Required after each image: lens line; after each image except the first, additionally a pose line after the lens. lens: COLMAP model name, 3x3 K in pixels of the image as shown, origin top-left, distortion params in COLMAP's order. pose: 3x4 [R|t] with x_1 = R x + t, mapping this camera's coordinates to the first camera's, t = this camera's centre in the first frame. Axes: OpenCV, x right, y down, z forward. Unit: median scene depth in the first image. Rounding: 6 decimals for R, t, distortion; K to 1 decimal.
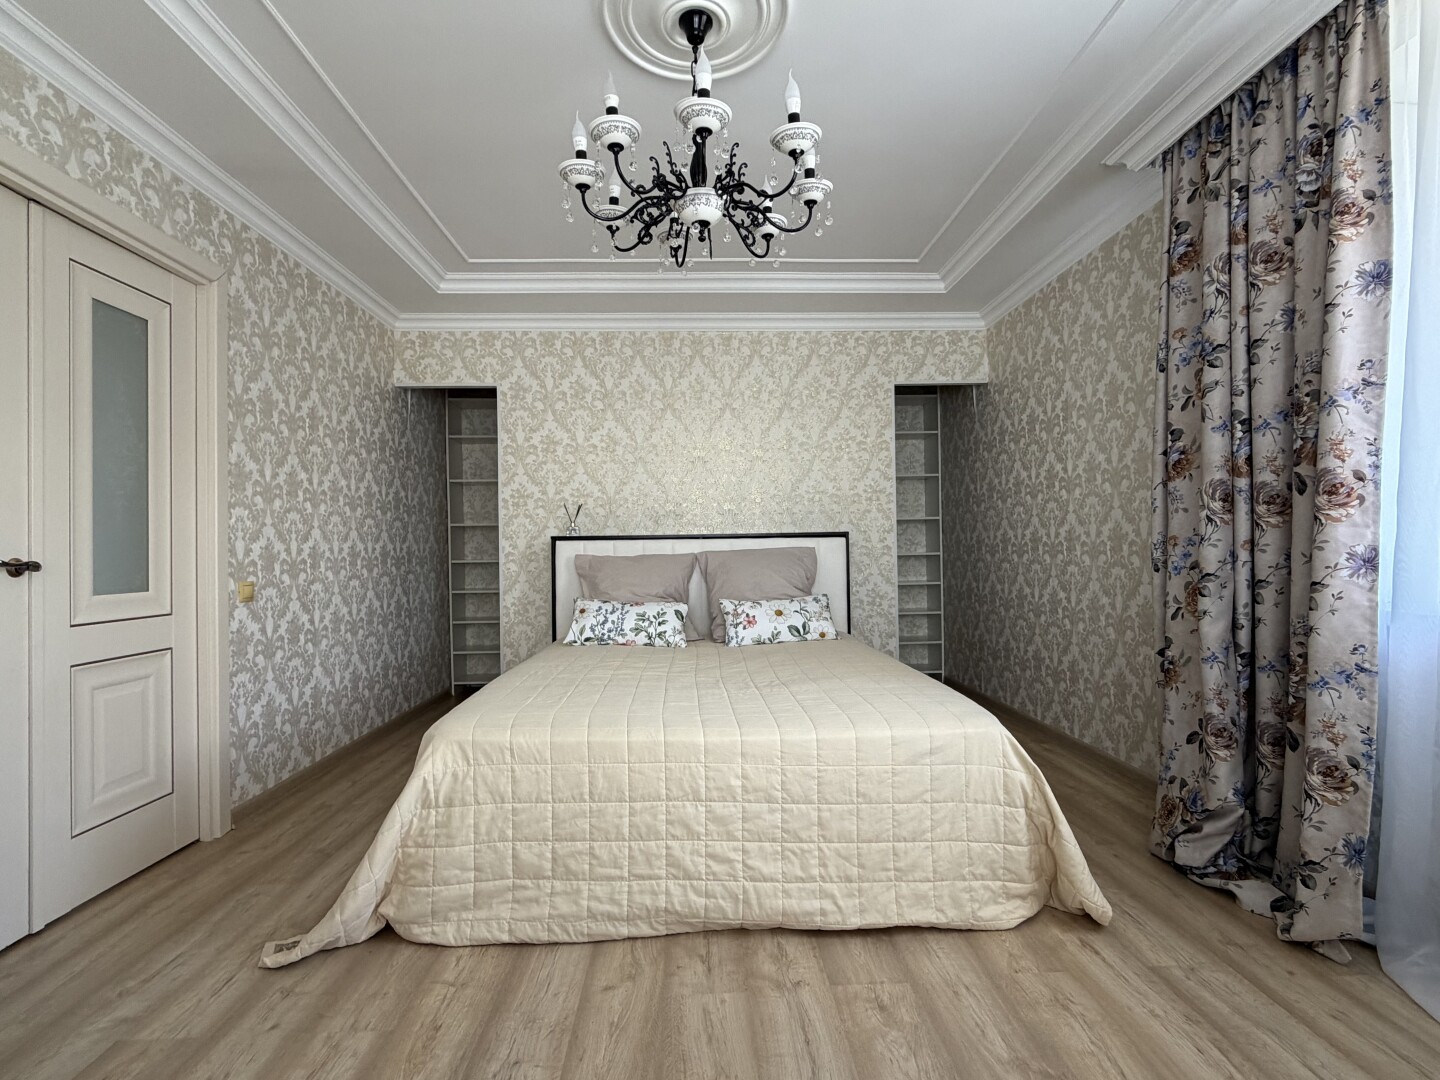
lens RADIAL K [[684.2, 0, 715.1], [0, 684.2, 539.2], [0, 0, 1]] dist [0.014542, 0.000186]
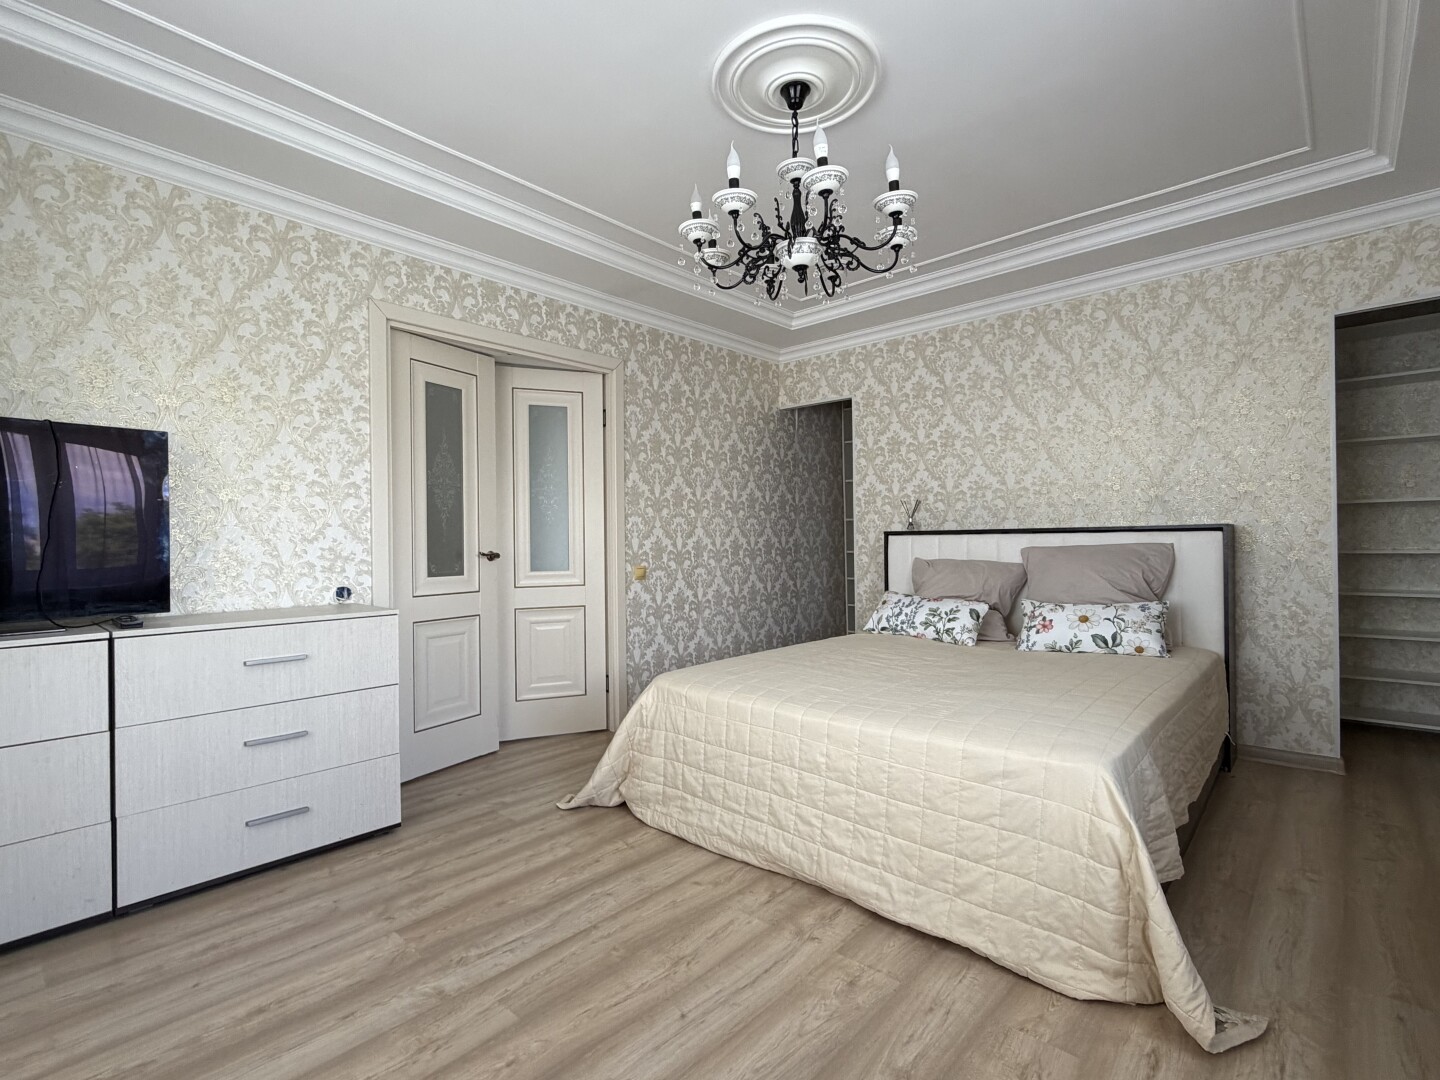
lens RADIAL K [[684.2, 0, 716.0], [0, 684.2, 538.0], [0, 0, 1]] dist [0.014542, 0.000186]
pose [[0.722976, 0.001967, -0.690870, 0.426799], [0.009697, 0.999869, 0.012995, -0.014887], [0.690805, -0.016094, 0.722862, 0.045901]]
